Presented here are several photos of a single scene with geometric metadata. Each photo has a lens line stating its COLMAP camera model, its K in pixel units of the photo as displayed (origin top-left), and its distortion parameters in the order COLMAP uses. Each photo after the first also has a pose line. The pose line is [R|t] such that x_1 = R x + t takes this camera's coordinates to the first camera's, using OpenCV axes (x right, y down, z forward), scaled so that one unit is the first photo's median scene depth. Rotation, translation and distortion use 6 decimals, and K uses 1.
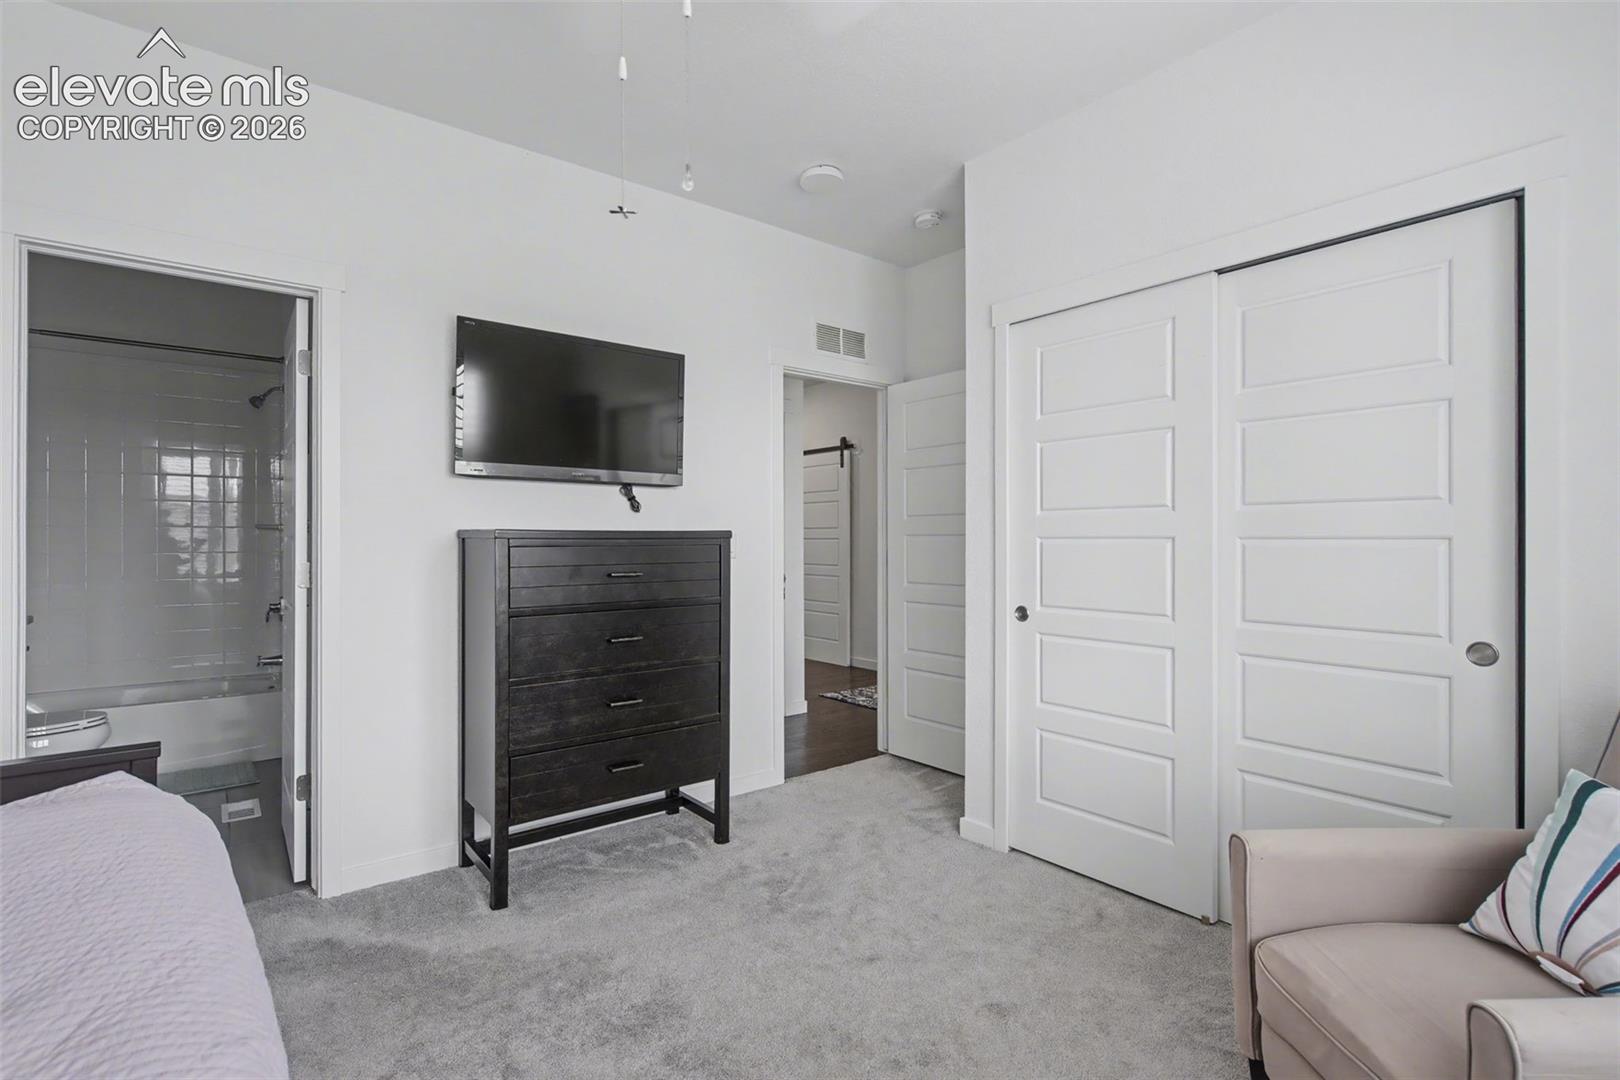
lens RADIAL K [[768.5, 0, 810.0], [0, 768.5, 540.0], [0, 0, 1]] dist [-0.000609, -0.000420]
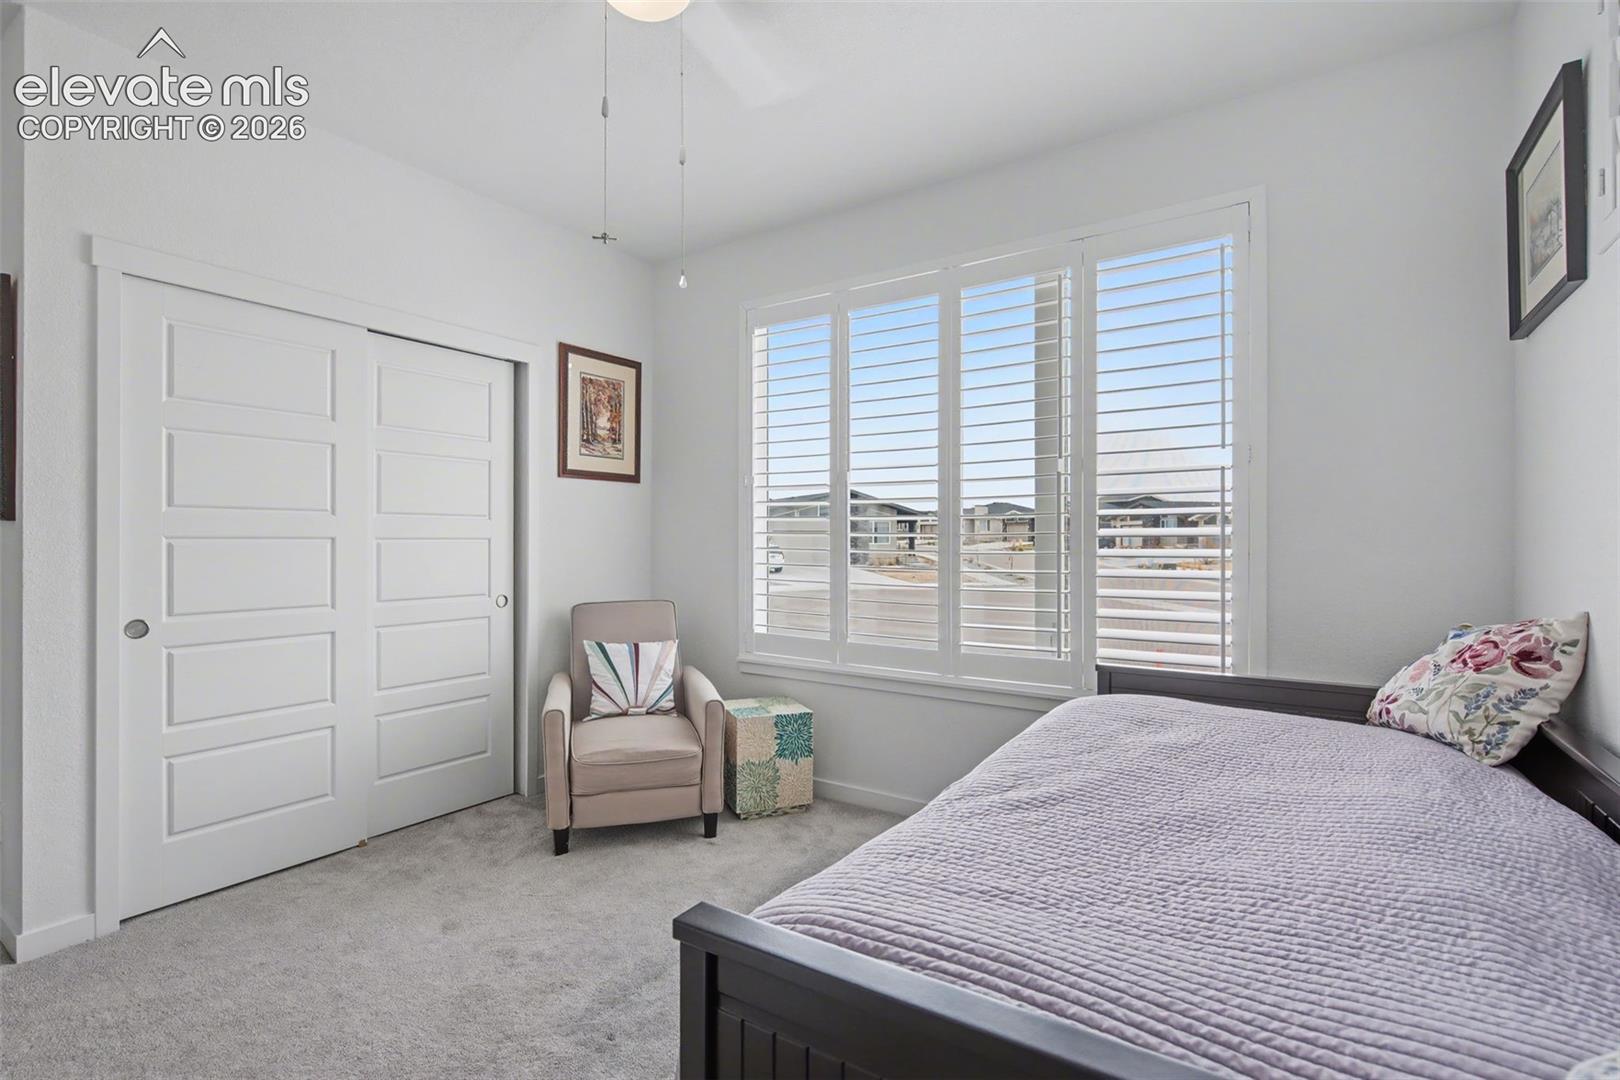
lens RADIAL K [[768.5, 0, 810.0], [0, 768.5, 540.0], [0, 0, 1]] dist [-0.000609, -0.000420]
pose [[-0.296365, -0.002823, 0.955071, -0.747278], [0.000963, 0.999994, 0.003255, -0.002636], [-0.955074, 0.001885, -0.296360, 0.560809]]
